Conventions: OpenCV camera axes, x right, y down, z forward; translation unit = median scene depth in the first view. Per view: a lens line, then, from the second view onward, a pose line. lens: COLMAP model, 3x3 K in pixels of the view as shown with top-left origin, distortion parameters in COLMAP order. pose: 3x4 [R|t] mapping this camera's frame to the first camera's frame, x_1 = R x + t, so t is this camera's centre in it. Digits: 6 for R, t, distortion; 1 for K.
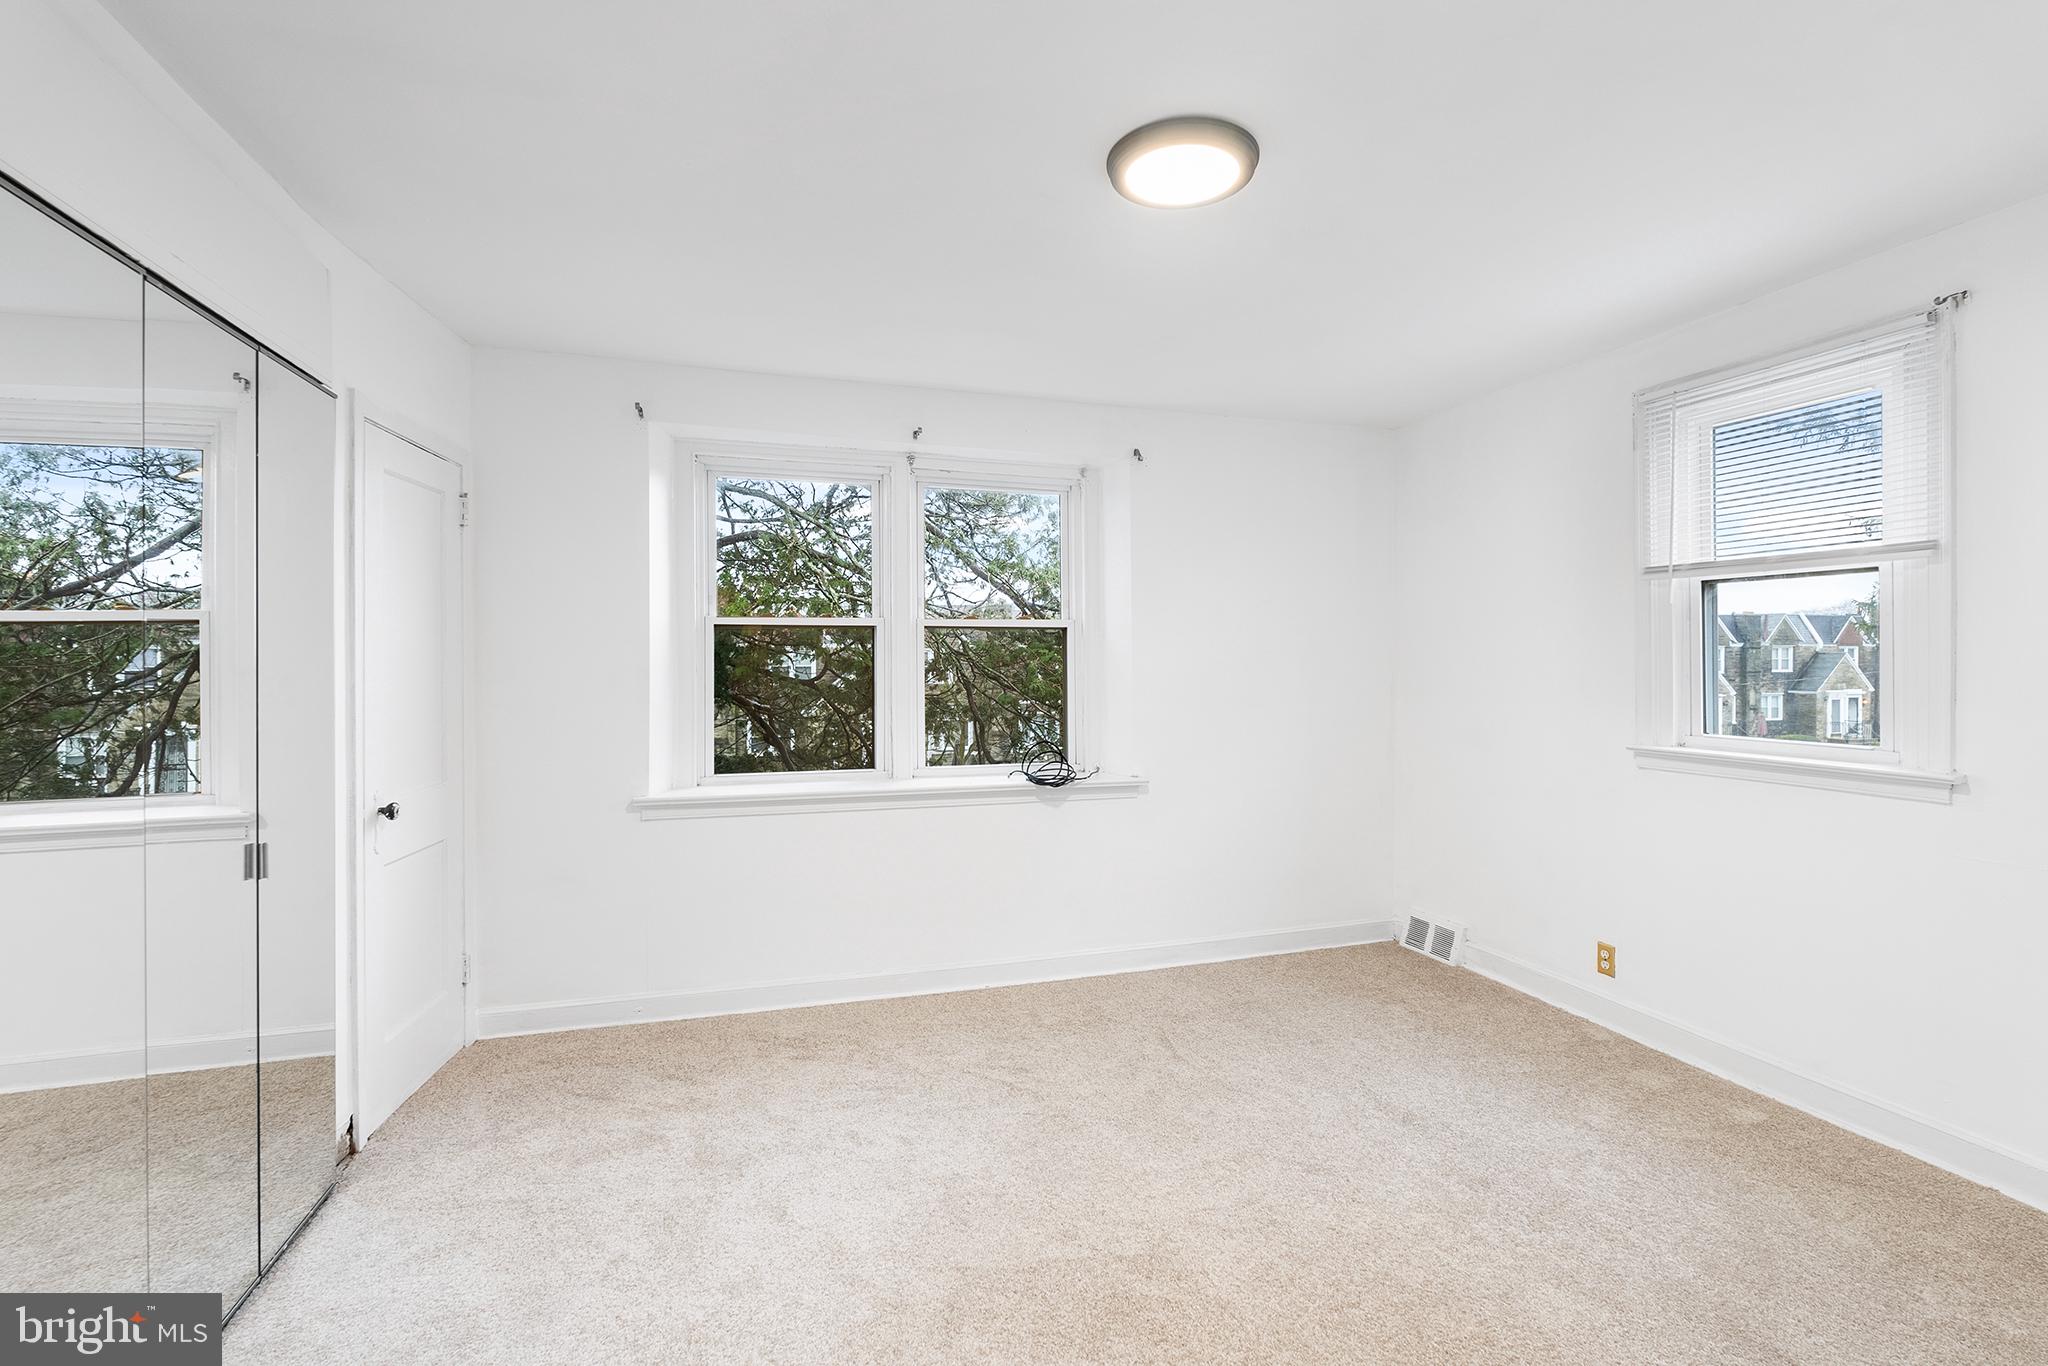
lens RADIAL K [[921.1, 0, 1011.8], [0, 921.1, 678.0], [0, 0, 1]] dist [-0.006054, 0.000608]
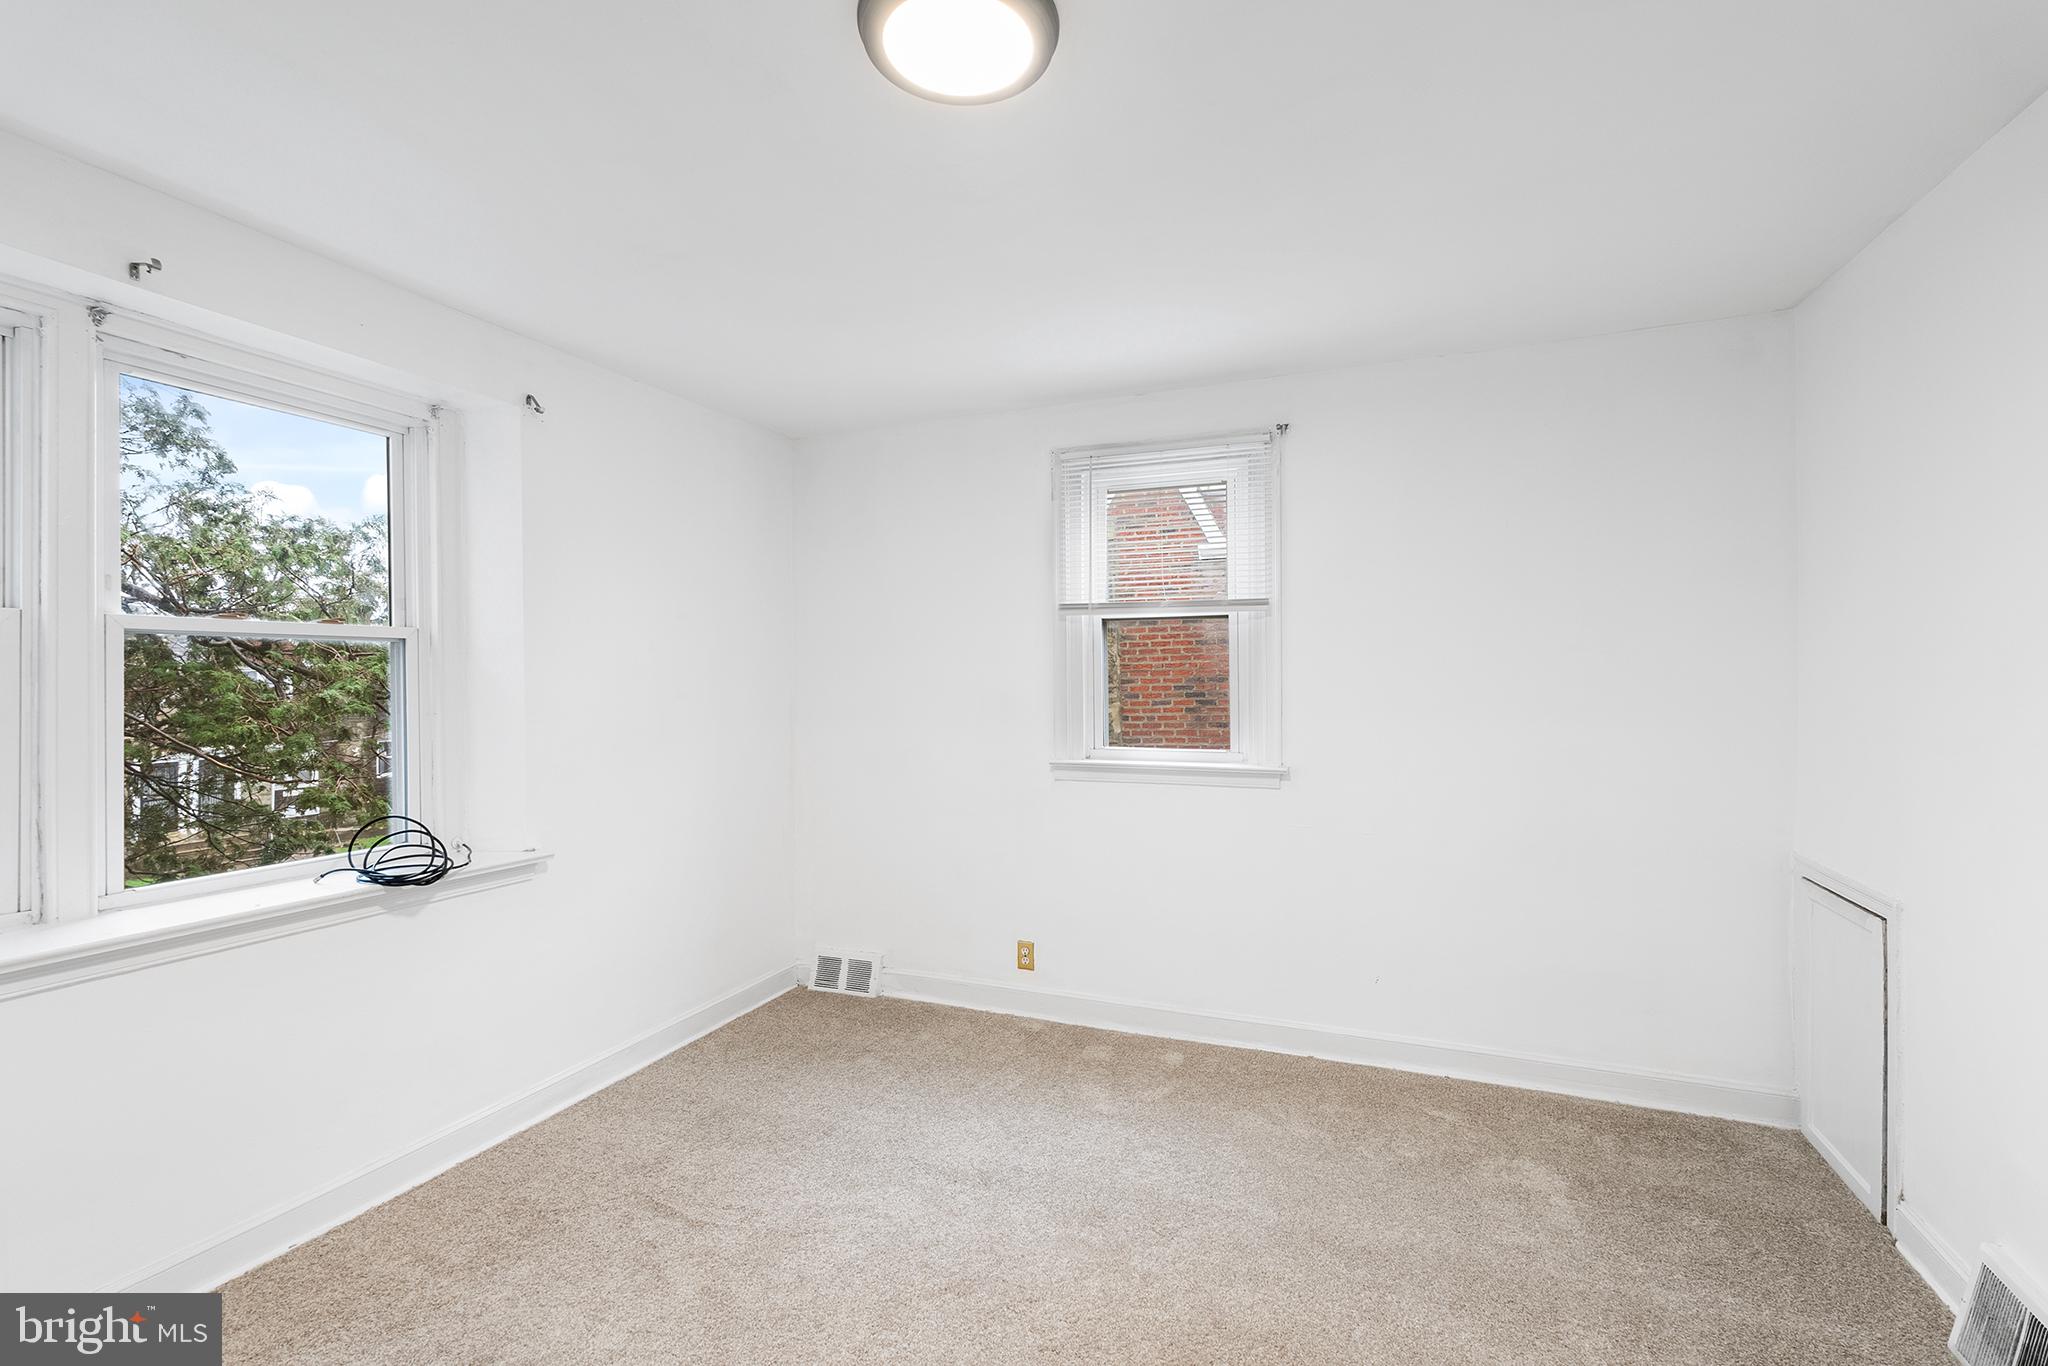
lens RADIAL K [[921.1, 0, 1026.0], [0, 921.1, 678.5], [0, 0, 1]] dist [-0.006054, 0.000608]
pose [[0.623905, -0.000629, 0.781500, -0.209812], [0.017663, 0.999756, -0.013297, -0.012075], [-0.781300, 0.022100, 0.623764, 0.286982]]
